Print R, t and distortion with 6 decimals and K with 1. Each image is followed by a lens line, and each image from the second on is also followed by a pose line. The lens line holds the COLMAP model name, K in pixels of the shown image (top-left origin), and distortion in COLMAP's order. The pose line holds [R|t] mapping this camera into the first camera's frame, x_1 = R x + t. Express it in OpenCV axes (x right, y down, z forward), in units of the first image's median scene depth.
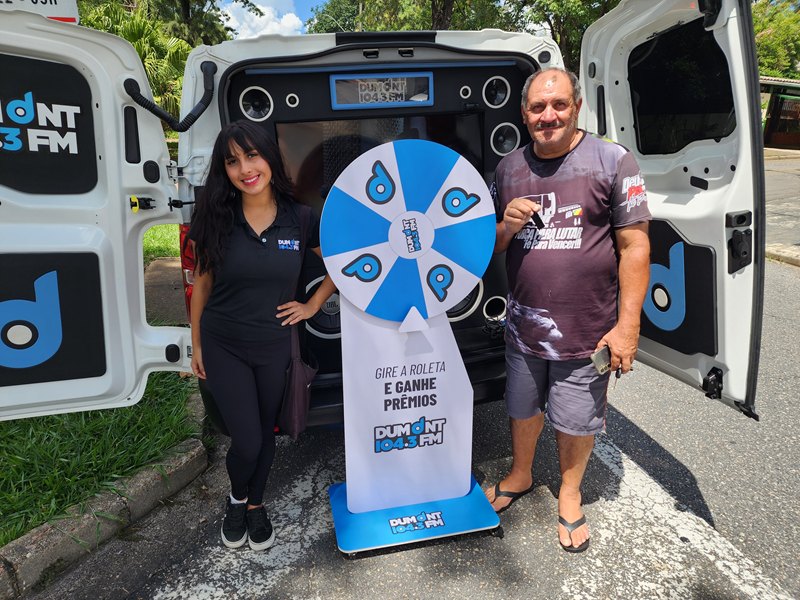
lens RADIAL K [[539.6, 0, 392.7], [0, 539.6, 301.0], [0, 0, 1]] dist [0.055111, -0.053236]
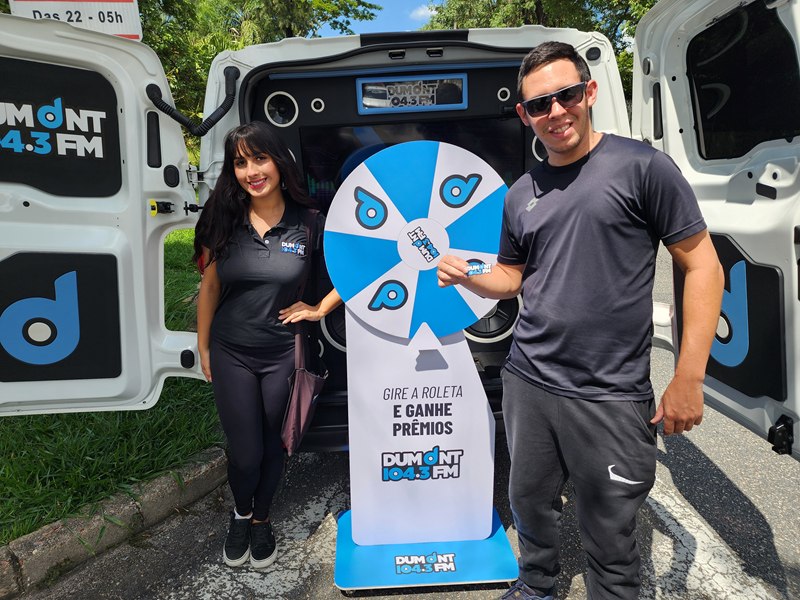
lens RADIAL K [[539.6, 0, 390.2], [0, 539.6, 293.9], [0, 0, 1]] dist [0.055111, -0.053236]
pose [[0.986422, 0.039594, -0.159387, 0.116624], [-0.046607, 0.998092, -0.040502, 0.000988], [0.157479, 0.047380, 0.986385, 0.081920]]
